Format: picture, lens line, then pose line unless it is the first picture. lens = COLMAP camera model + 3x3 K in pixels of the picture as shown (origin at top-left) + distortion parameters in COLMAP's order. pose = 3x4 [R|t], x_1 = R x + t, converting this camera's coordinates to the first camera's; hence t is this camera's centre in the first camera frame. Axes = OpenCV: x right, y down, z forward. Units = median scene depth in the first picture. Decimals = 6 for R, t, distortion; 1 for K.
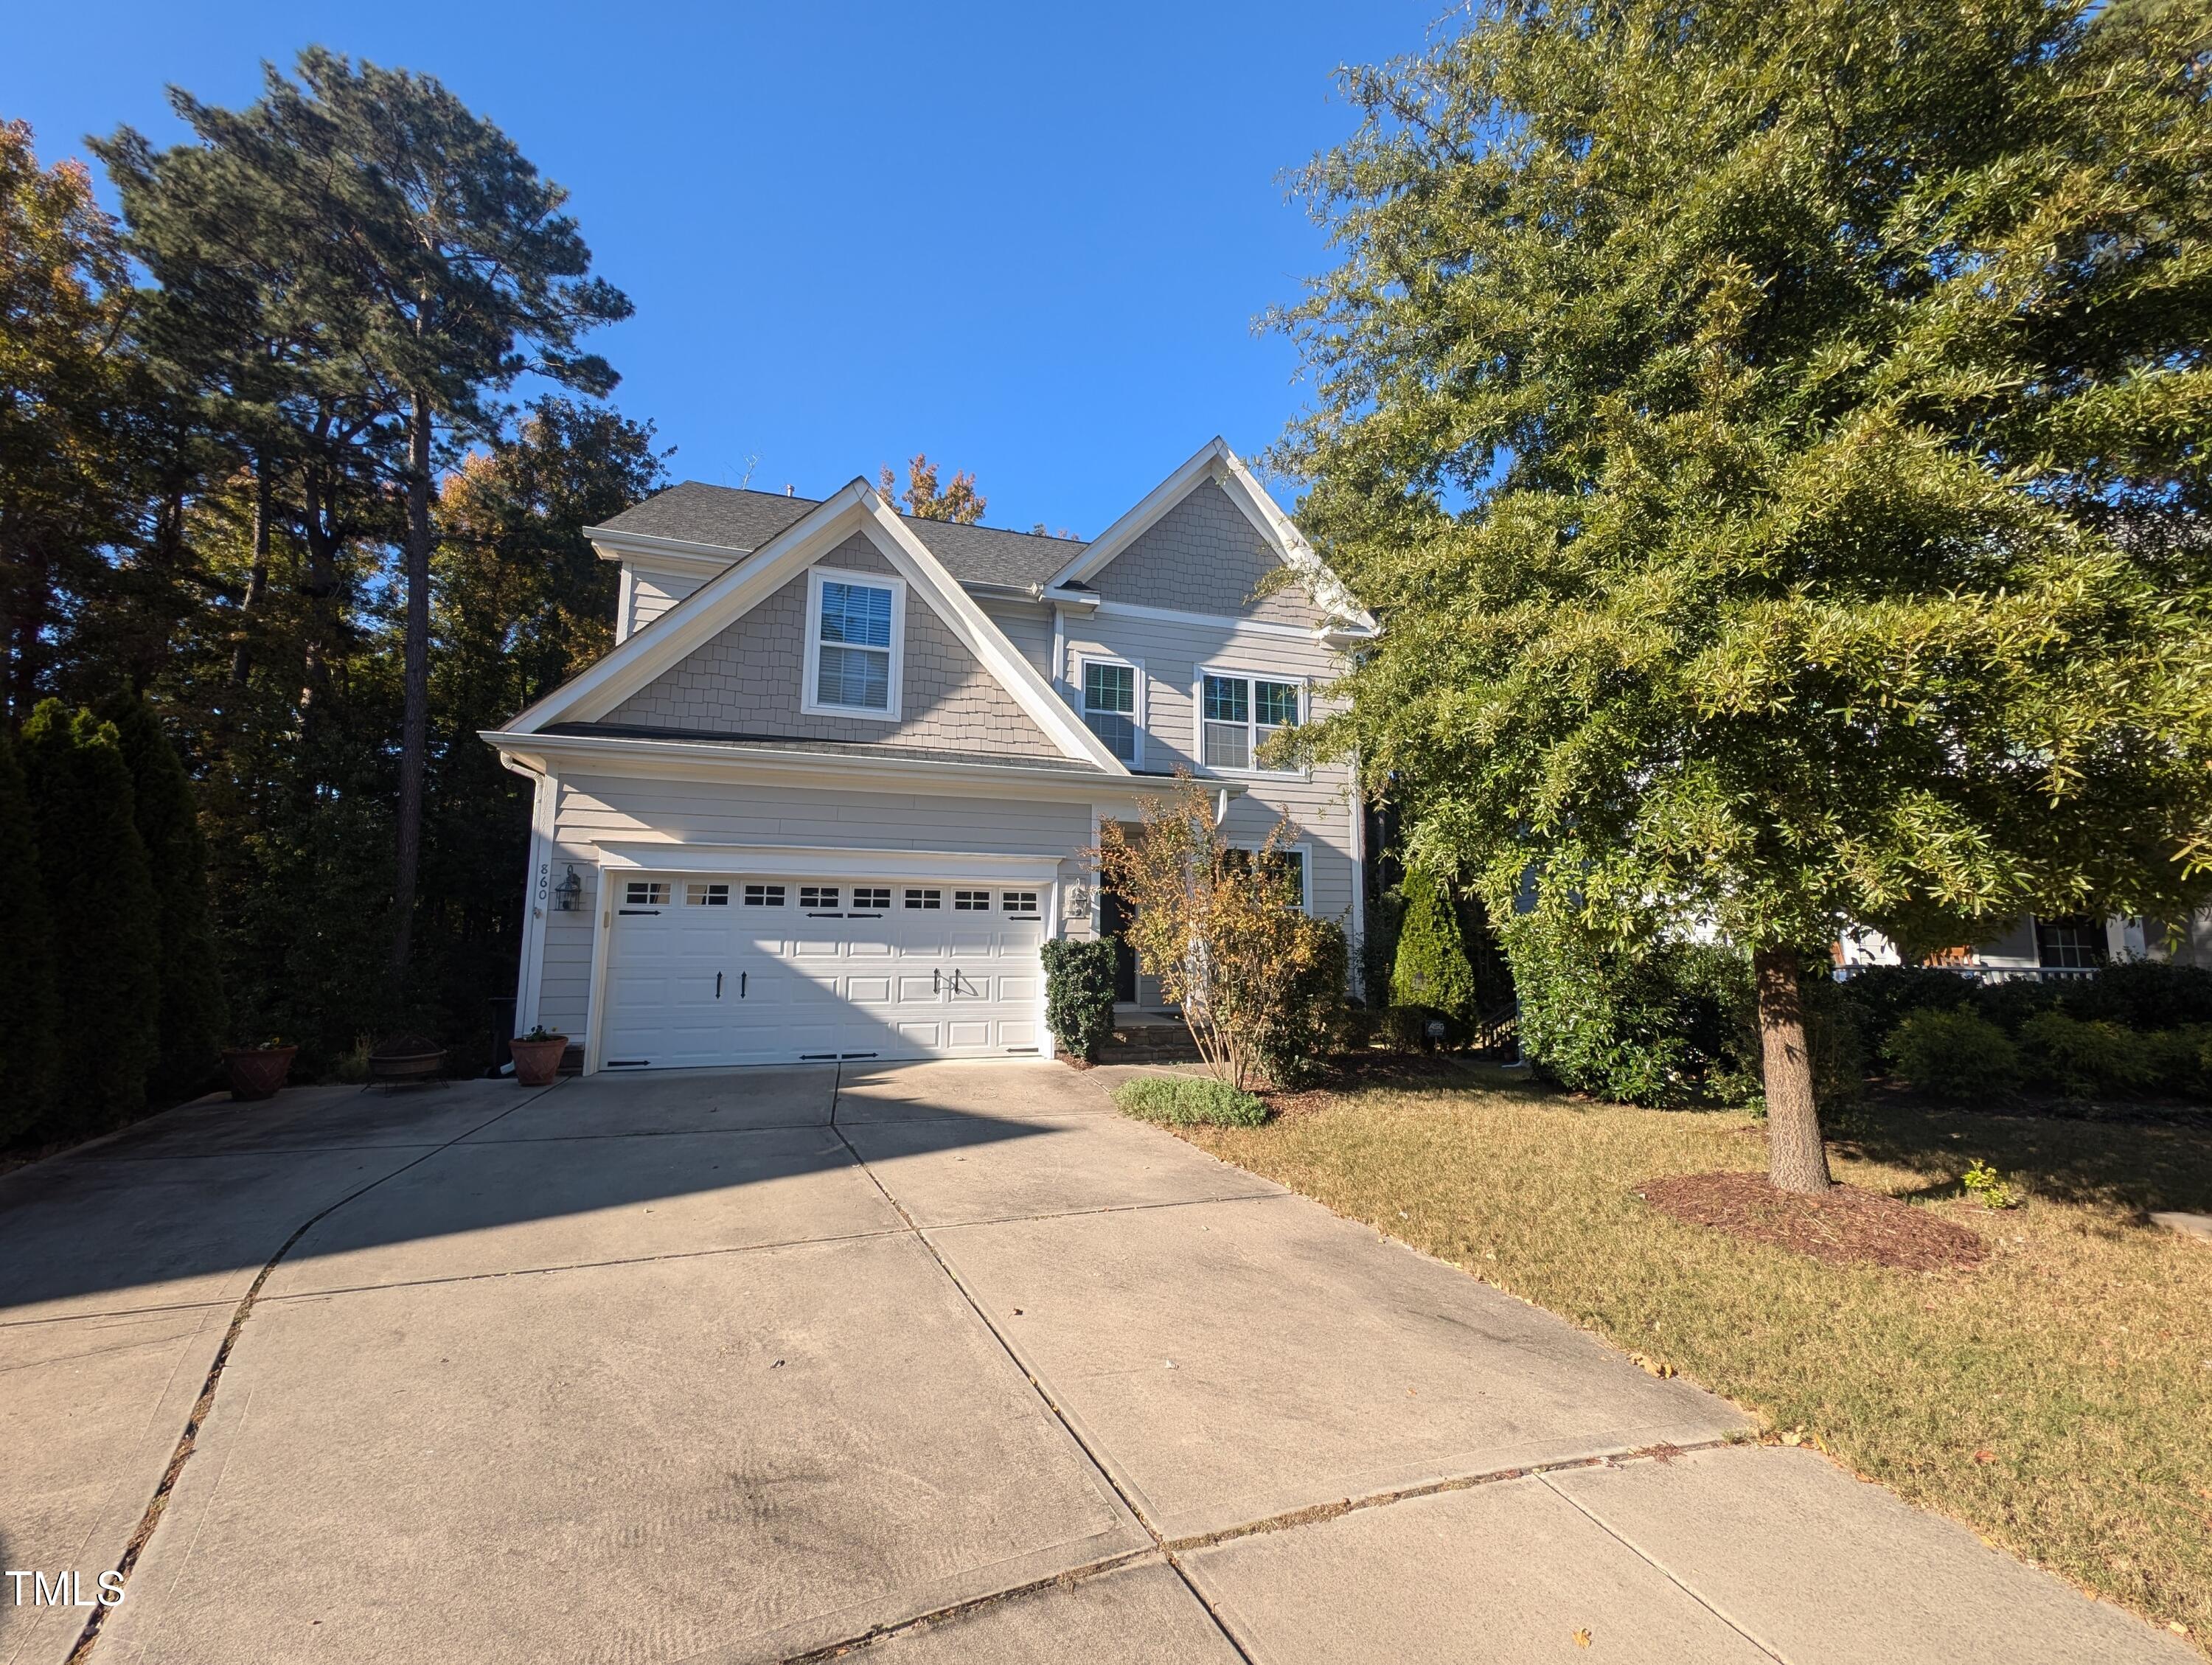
lens RADIAL K [[832.1, 0, 1099.8], [0, 832.1, 850.8], [0, 0, 1]] dist [-0.000263, -0.010639]
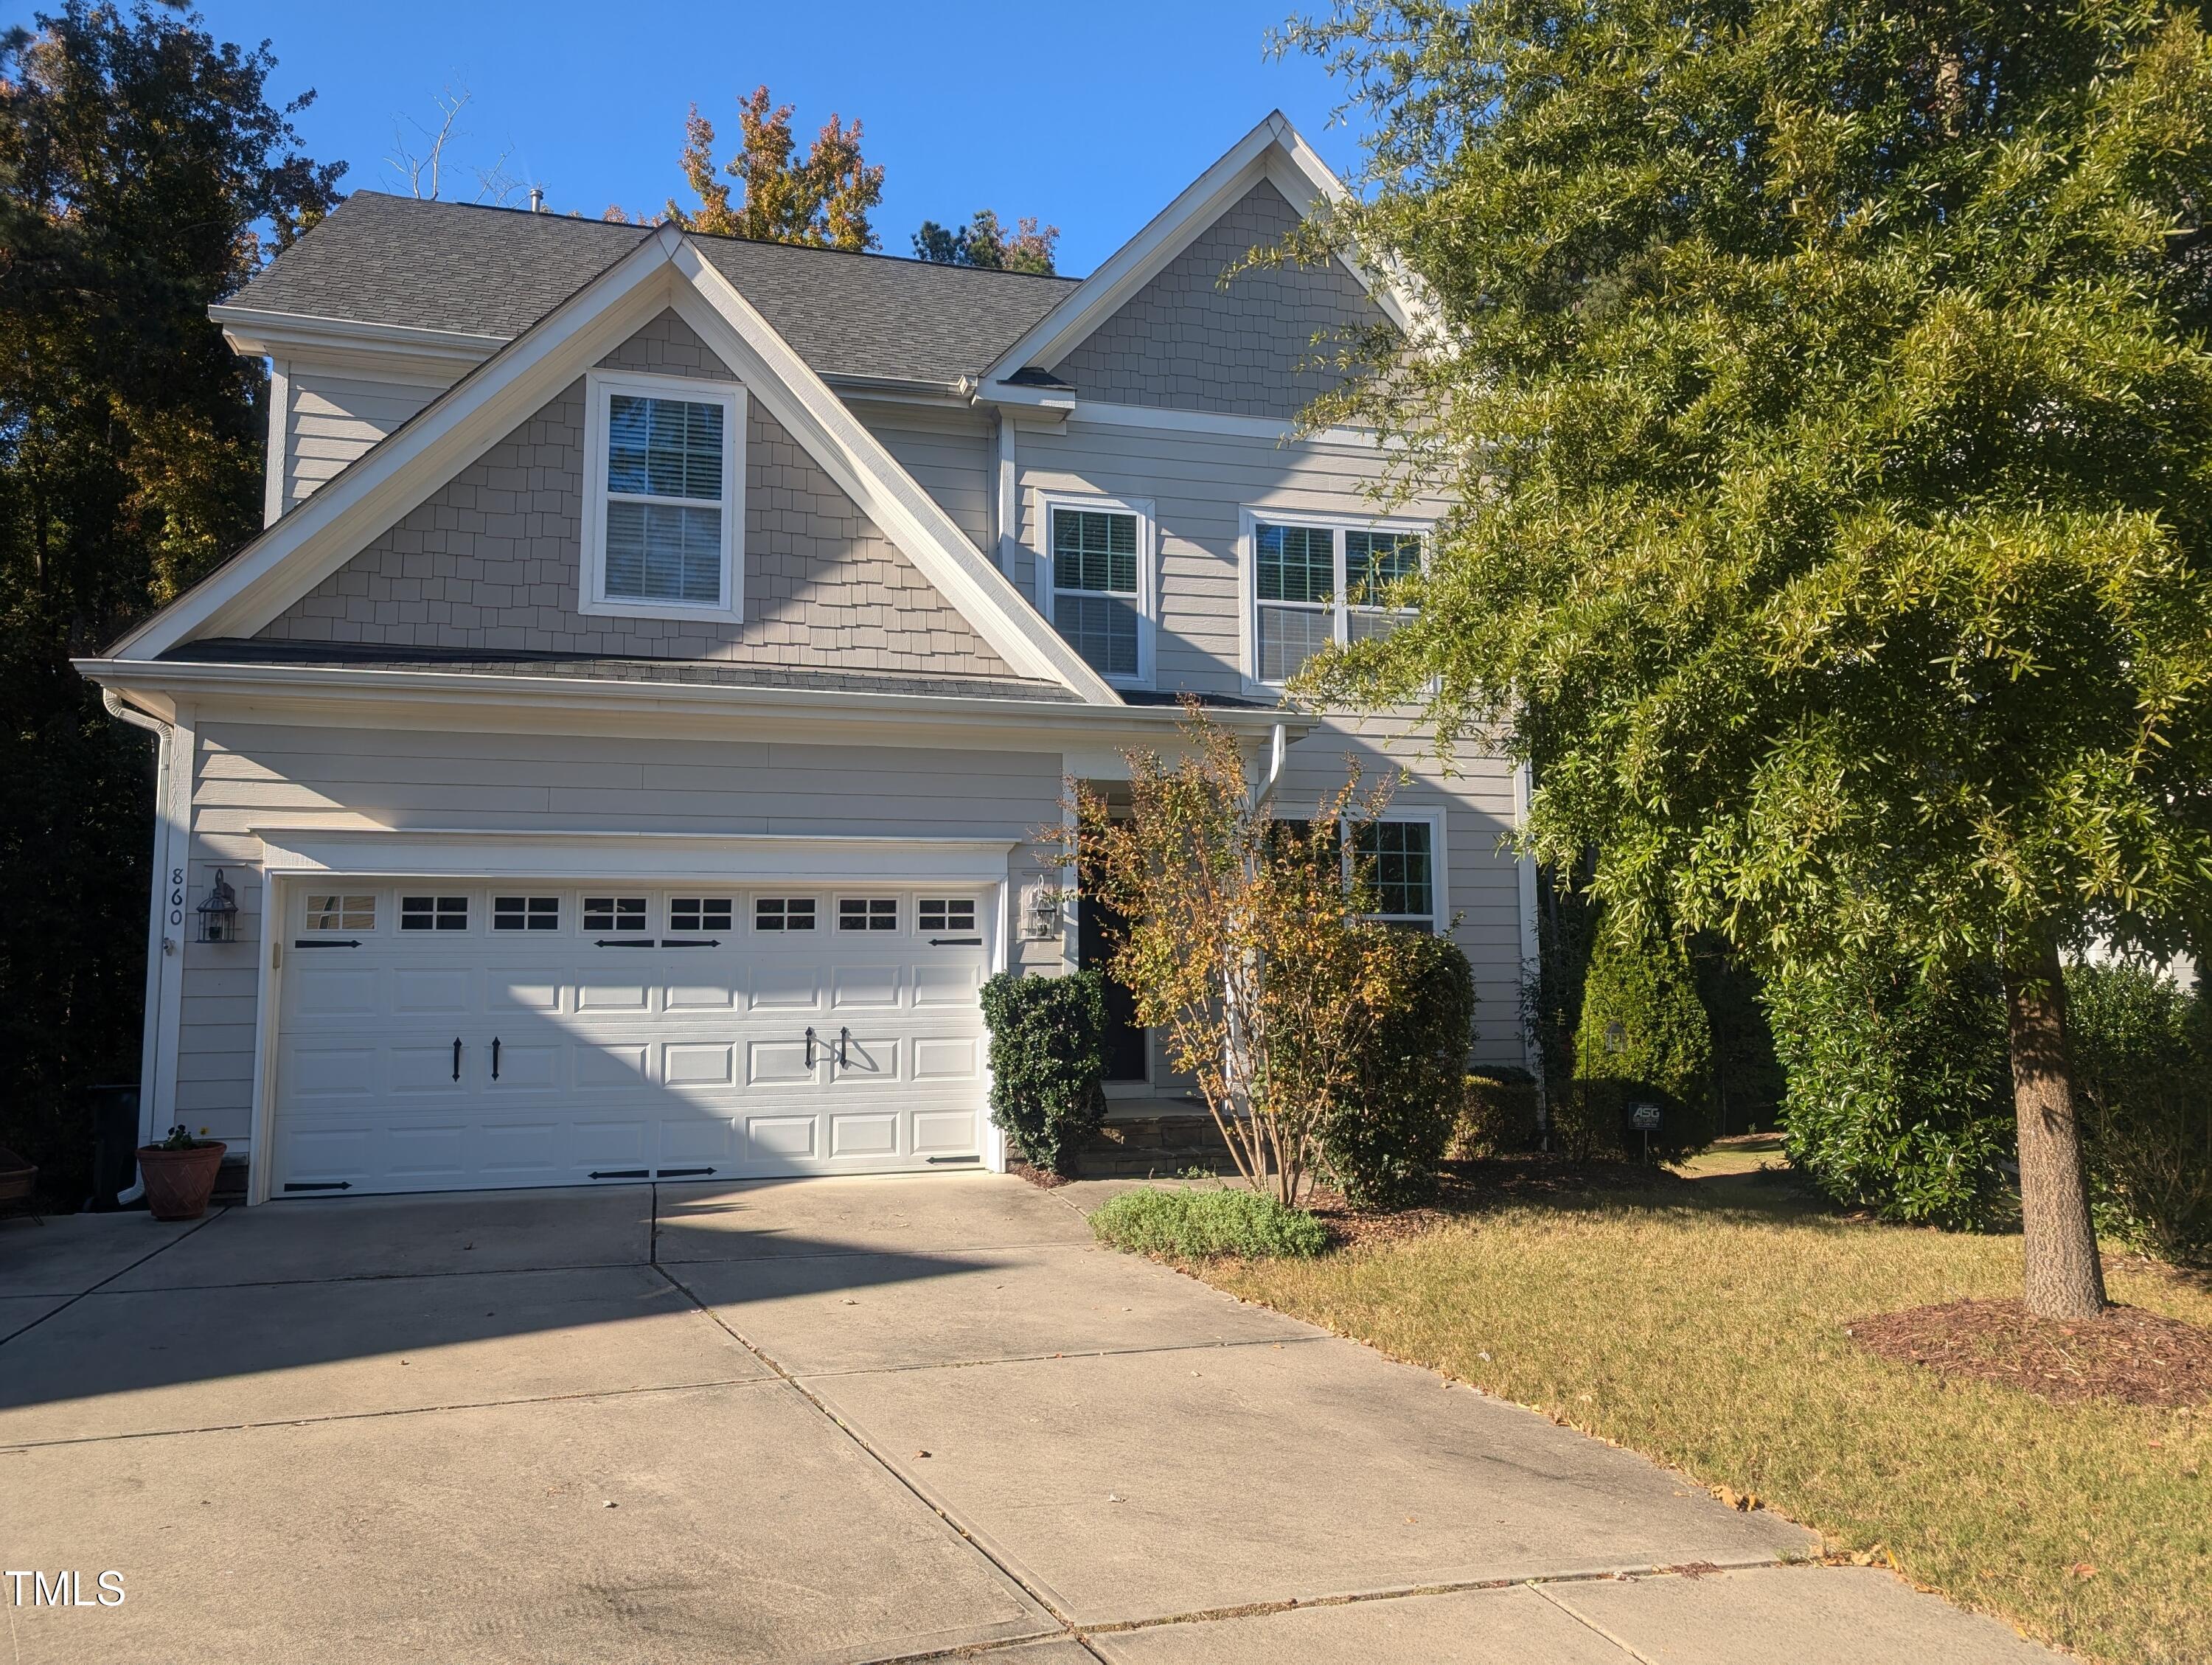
lens RADIAL K [[1538.0, 0, 1106.0], [0, 1538.0, 832.5], [0, 0, 1]] dist [0.006142, -0.023036]
pose [[0.999866, -0.016383, -0.000179, 0.028474], [0.016384, 0.999823, 0.009211, -0.010095], [0.000028, -0.009213, 0.999958, -0.151070]]
